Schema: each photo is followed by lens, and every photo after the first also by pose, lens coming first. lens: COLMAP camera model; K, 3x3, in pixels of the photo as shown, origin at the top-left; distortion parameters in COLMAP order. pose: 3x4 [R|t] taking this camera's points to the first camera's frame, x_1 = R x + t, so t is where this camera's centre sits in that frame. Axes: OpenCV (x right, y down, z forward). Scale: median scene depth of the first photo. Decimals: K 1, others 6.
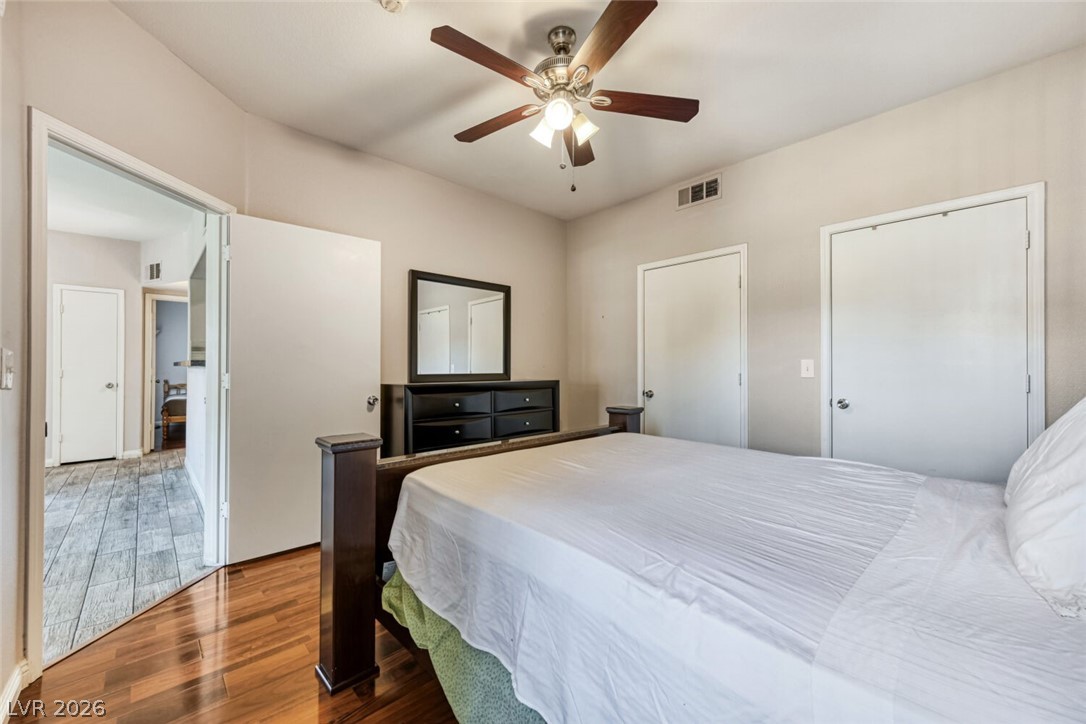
lens RADIAL K [[427.3, 0, 545.8], [0, 427.3, 362.1], [0, 0, 1]] dist [-0.007750, 0.000290]
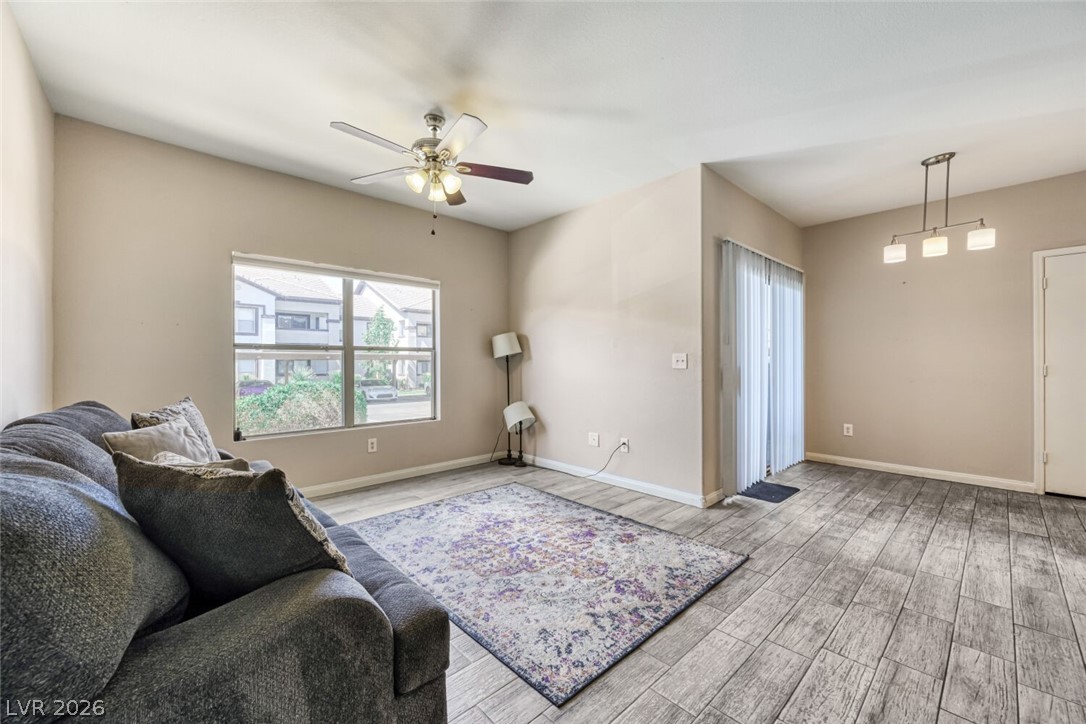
lens RADIAL K [[427.3, 0, 544.7], [0, 427.3, 361.5], [0, 0, 1]] dist [-0.007750, 0.000290]
pose [[-0.003952, 0.001195, -0.999991, -0.379678], [0.011307, 0.999935, 0.001150, 0.001035], [0.999928, -0.011303, -0.003965, 0.123289]]
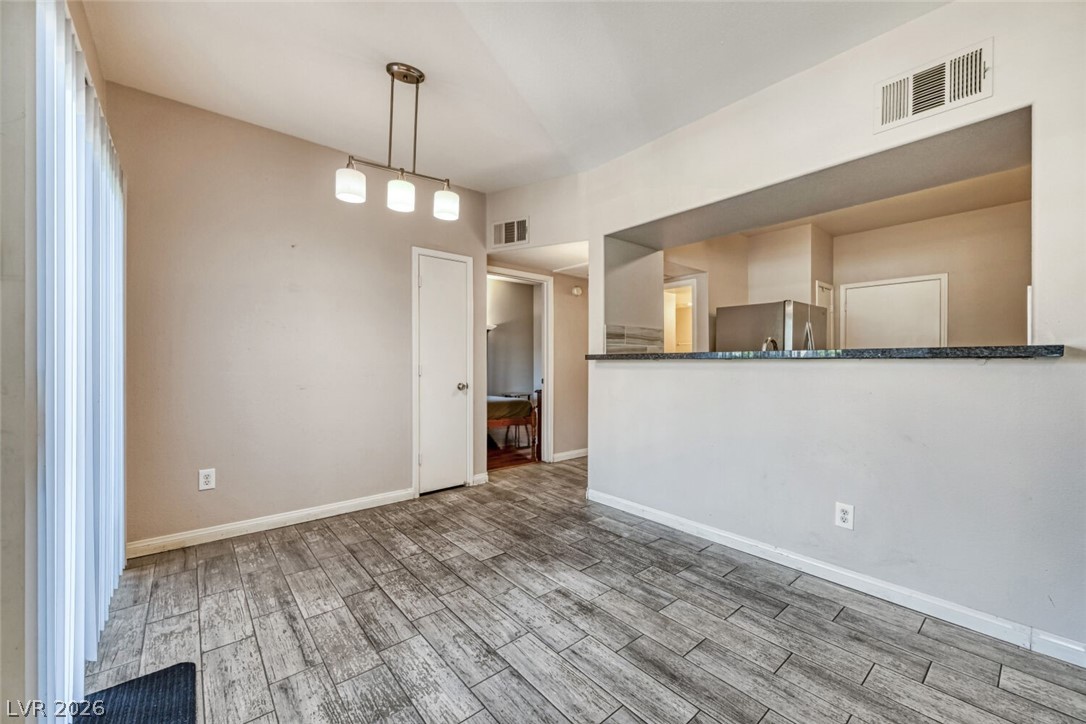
lens RADIAL K [[427.3, 0, 543.0], [0, 427.3, 363.2], [0, 0, 1]] dist [-0.007750, 0.000290]
pose [[0.998398, 0.002087, -0.056540, -0.836443], [-0.001559, 0.999955, 0.009374, 0.007405], [0.056557, -0.009271, 0.998356, 0.264583]]
